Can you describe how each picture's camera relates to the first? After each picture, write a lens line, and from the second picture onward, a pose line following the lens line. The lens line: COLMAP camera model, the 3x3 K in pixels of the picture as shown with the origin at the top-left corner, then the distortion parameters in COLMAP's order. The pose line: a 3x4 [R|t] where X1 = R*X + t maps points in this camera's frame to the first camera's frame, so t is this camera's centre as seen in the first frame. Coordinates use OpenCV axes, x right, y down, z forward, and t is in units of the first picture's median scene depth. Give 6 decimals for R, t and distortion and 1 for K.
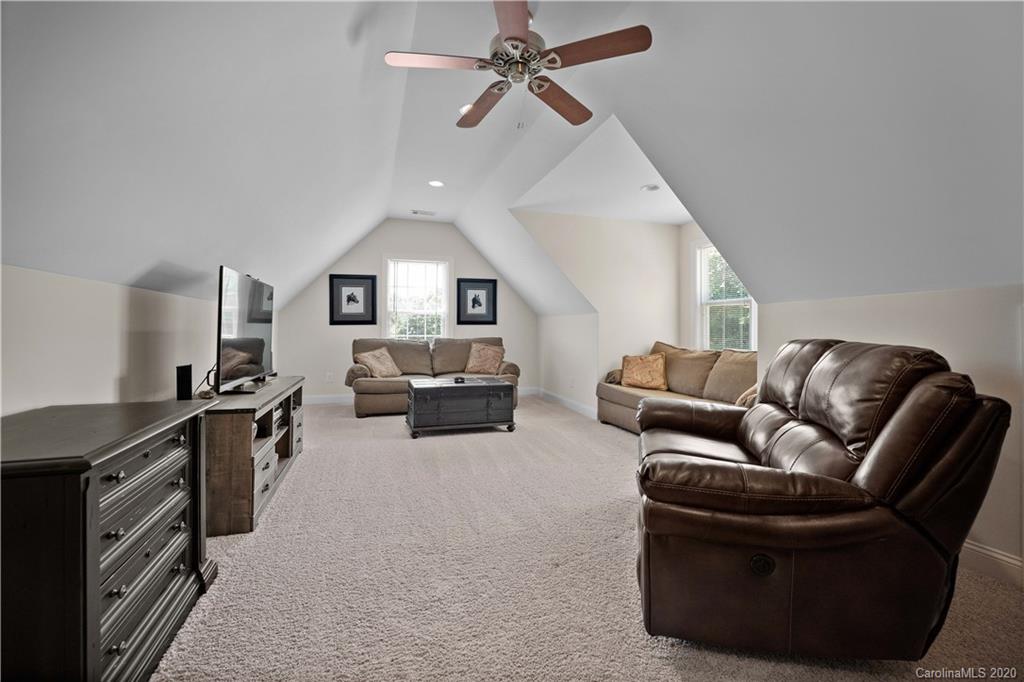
lens RADIAL K [[412.1, 0, 512.0], [0, 412.1, 341.0], [0, 0, 1]] dist [0.001445, 0.000293]
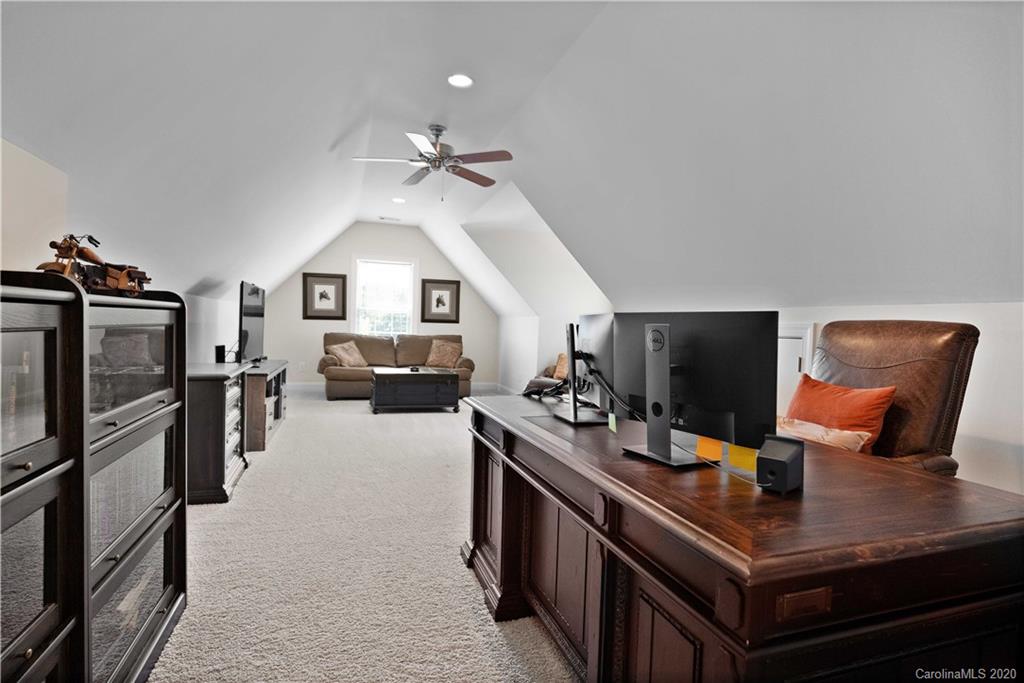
lens RADIAL K [[501.3, 0, 511.5], [0, 501.3, 361.7], [0, 0, 1]] dist [0.049082, -0.000022]
pose [[0.999606, 0.028075, -0.000480, 0.121178], [-0.028034, 0.998840, 0.039145, 0.005681], [0.001578, -0.039116, 0.999233, -0.362143]]
